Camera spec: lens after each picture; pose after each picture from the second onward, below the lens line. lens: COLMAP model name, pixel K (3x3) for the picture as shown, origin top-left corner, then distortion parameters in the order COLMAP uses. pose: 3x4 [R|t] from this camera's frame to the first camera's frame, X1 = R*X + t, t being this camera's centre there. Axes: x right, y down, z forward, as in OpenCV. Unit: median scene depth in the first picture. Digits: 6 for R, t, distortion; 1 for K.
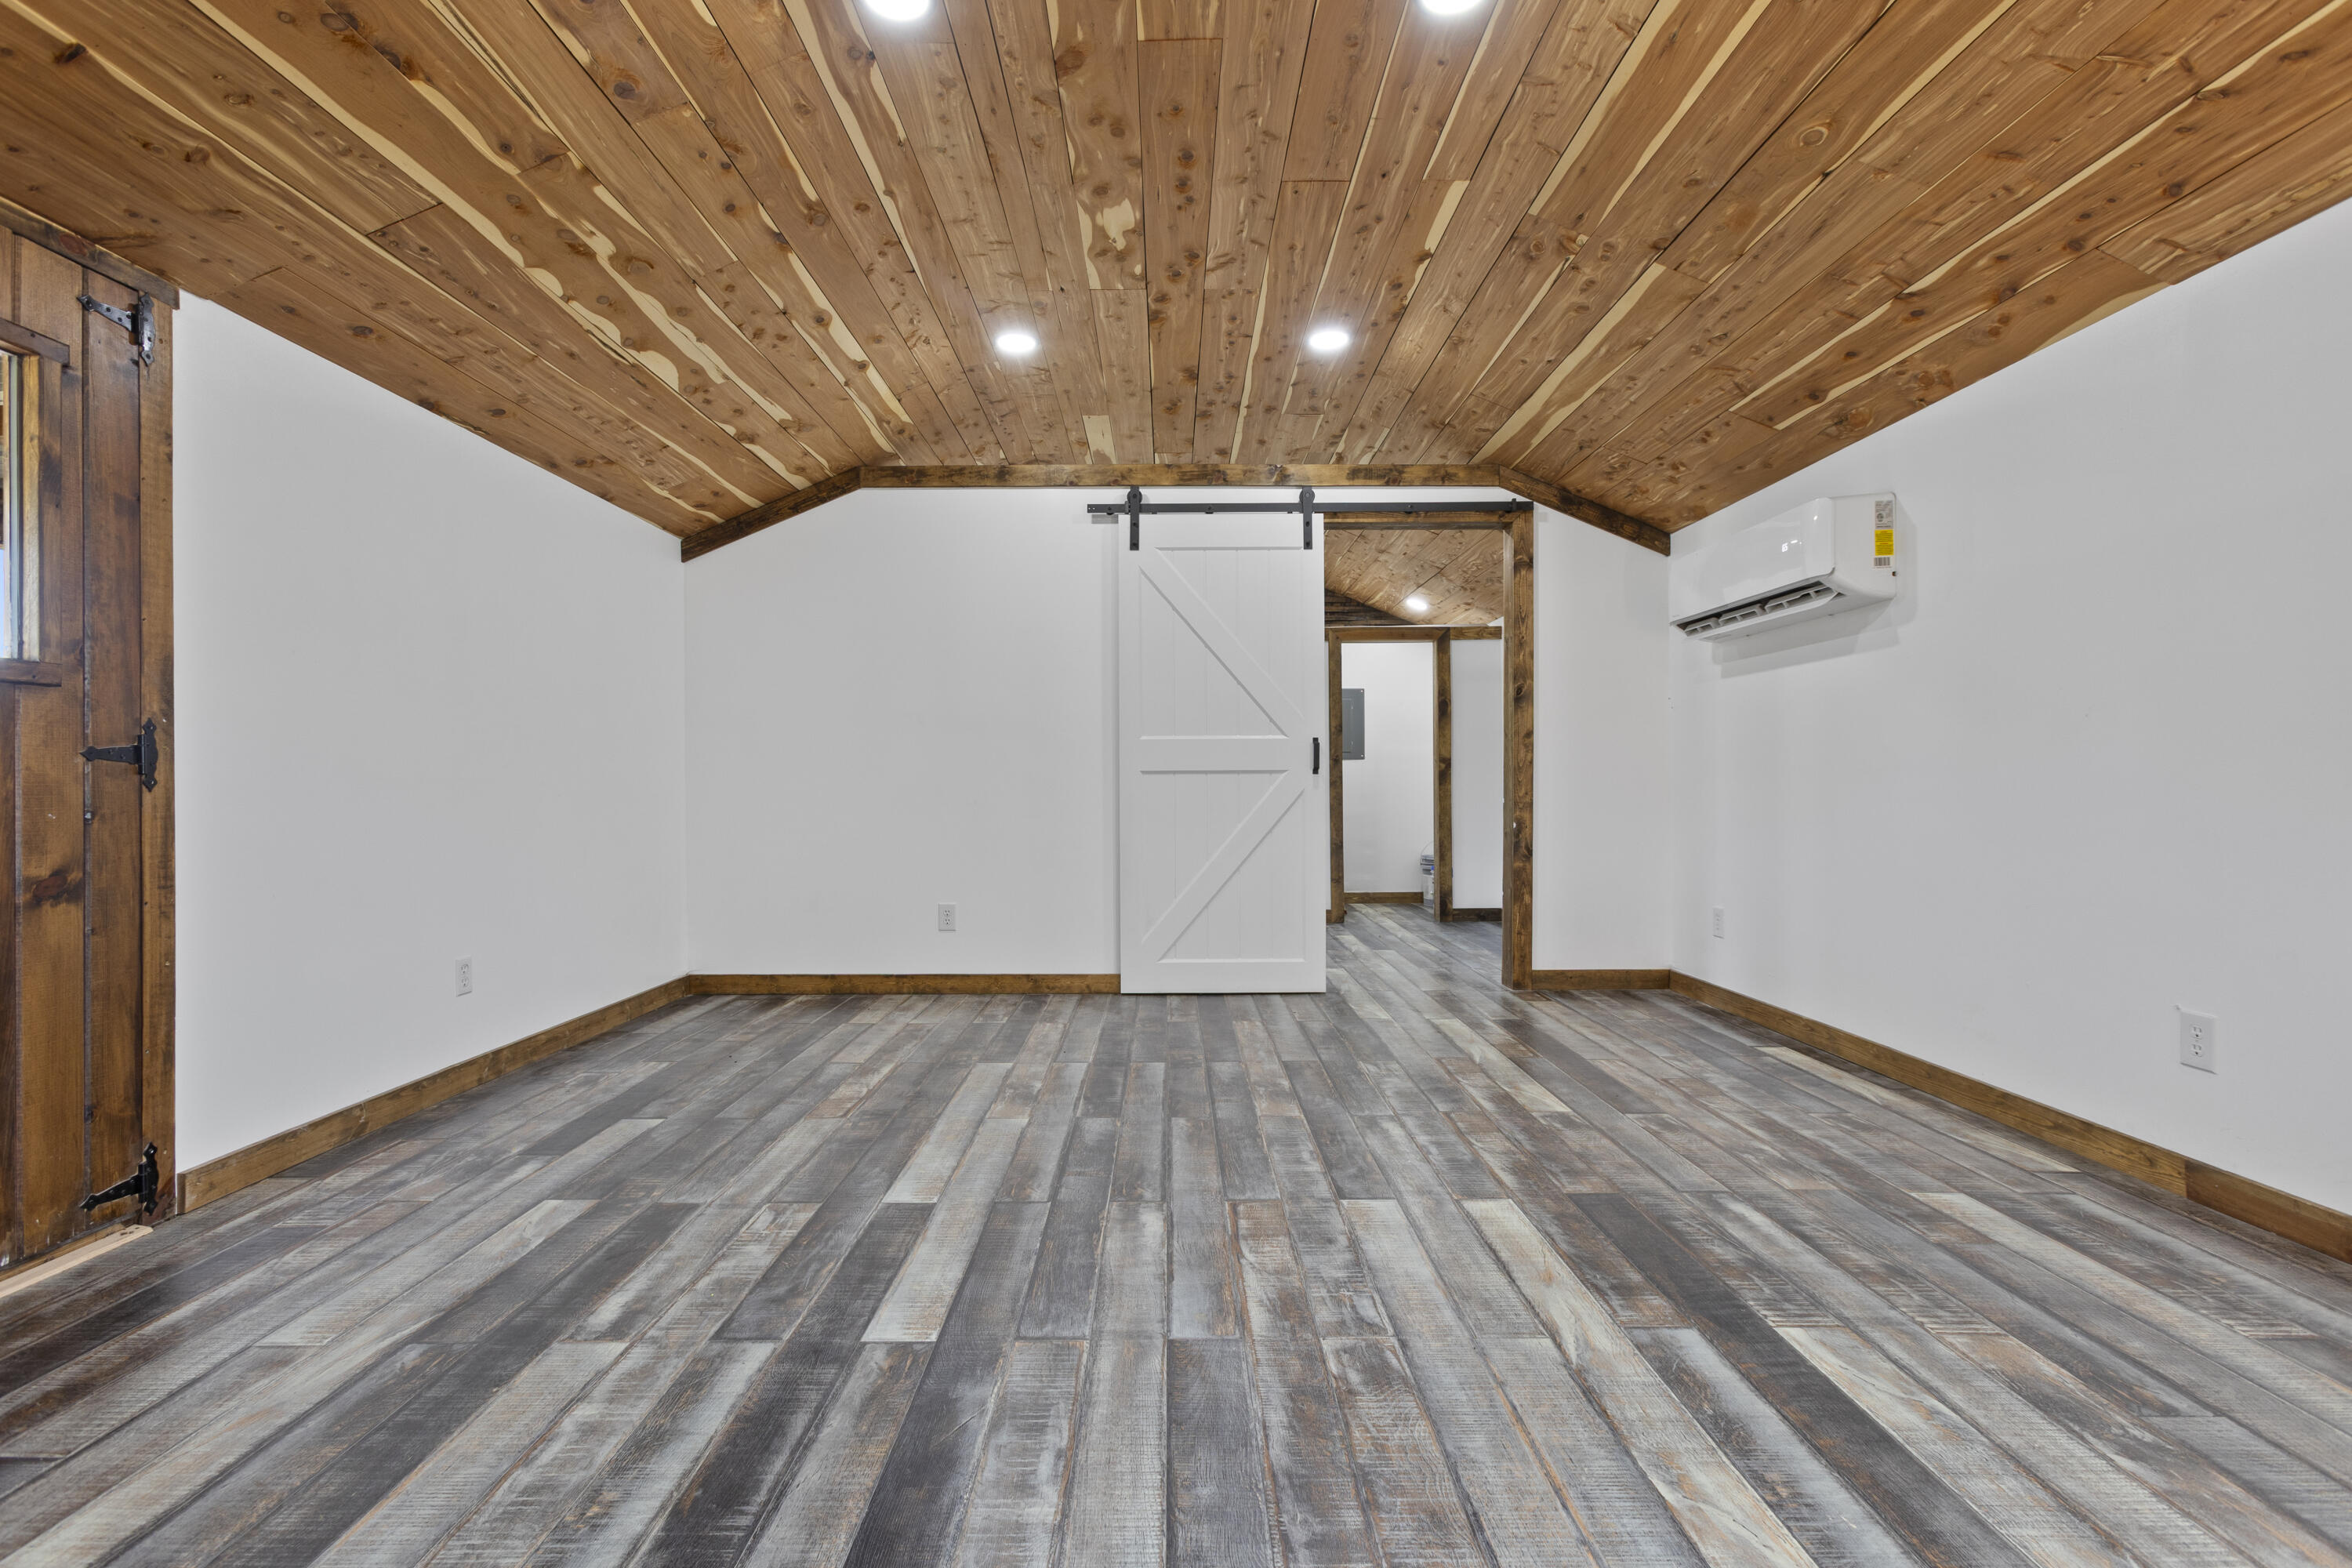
lens RADIAL K [[1045.9, 0, 1165.0], [0, 1045.9, 786.2], [0, 0, 1]] dist [-0.000521, 0.001210]
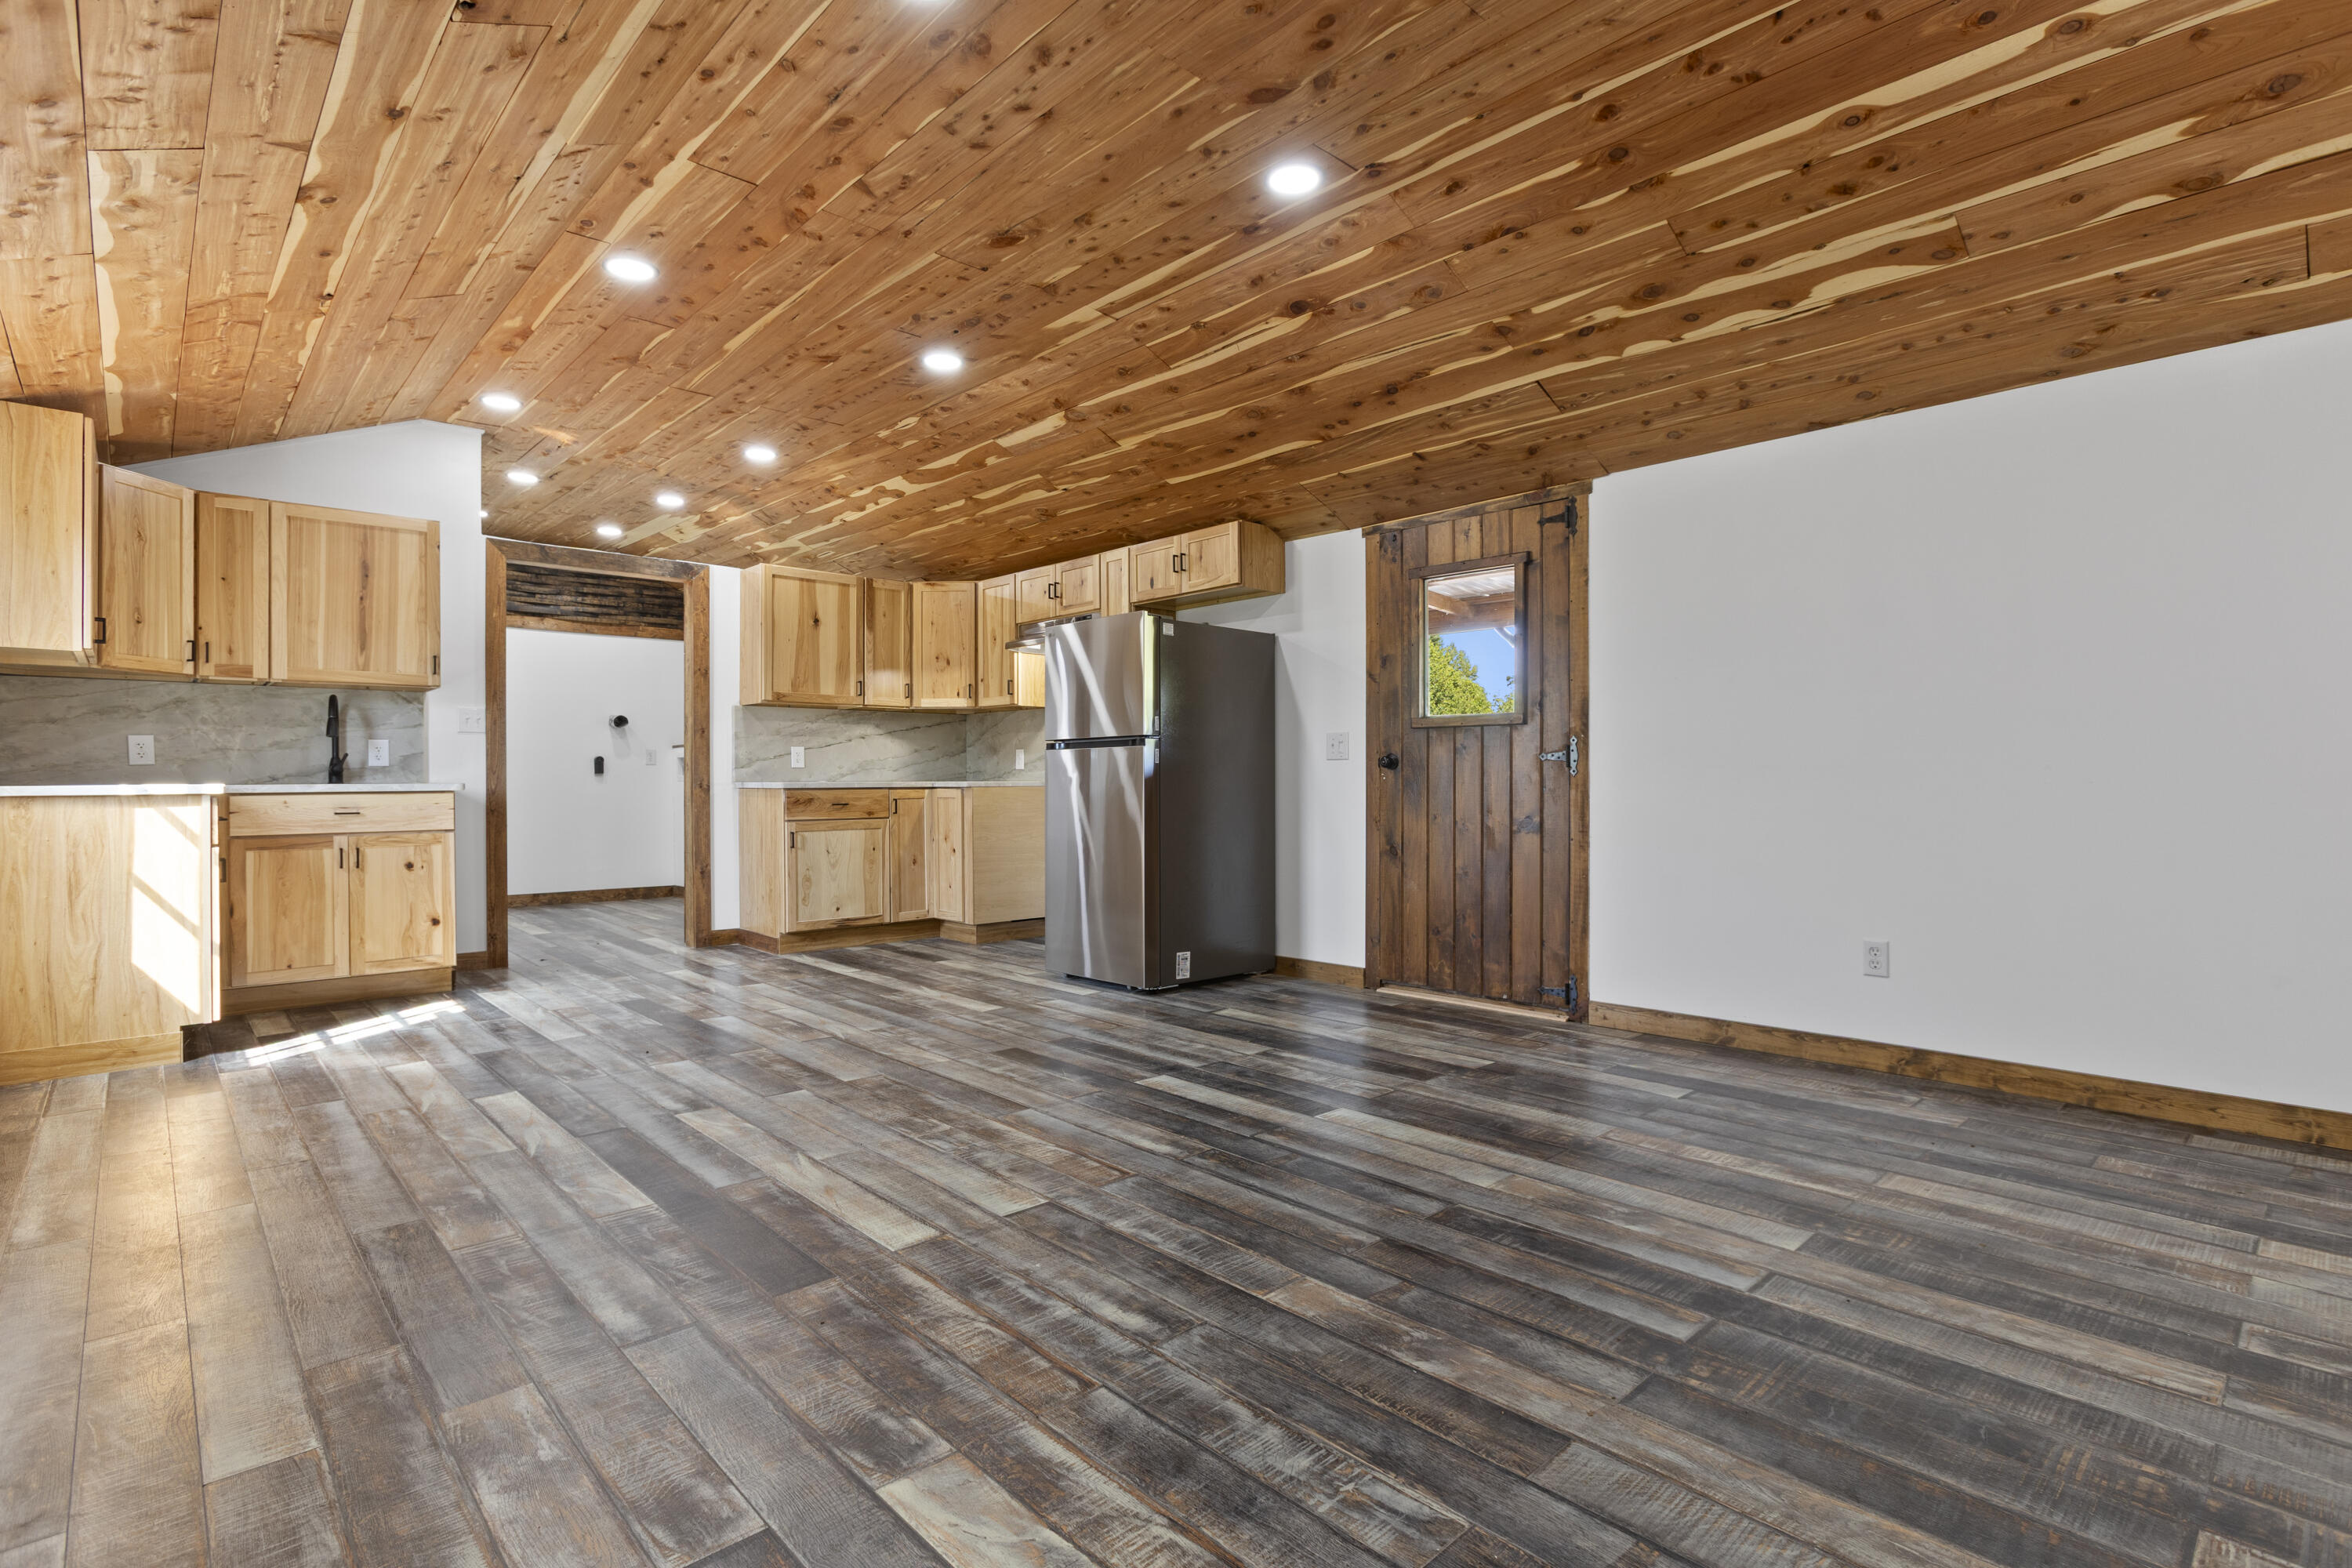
lens RADIAL K [[1130.4, 0, 1167.8], [0, 1130.4, 775.3], [0, 0, 1]] dist [-0.009516, 0.000865]
pose [[-0.728796, 0.004780, -0.684714, 0.840046], [0.007923, 0.999968, -0.001452, 0.000024], [0.684685, -0.006483, -0.728810, 1.923448]]
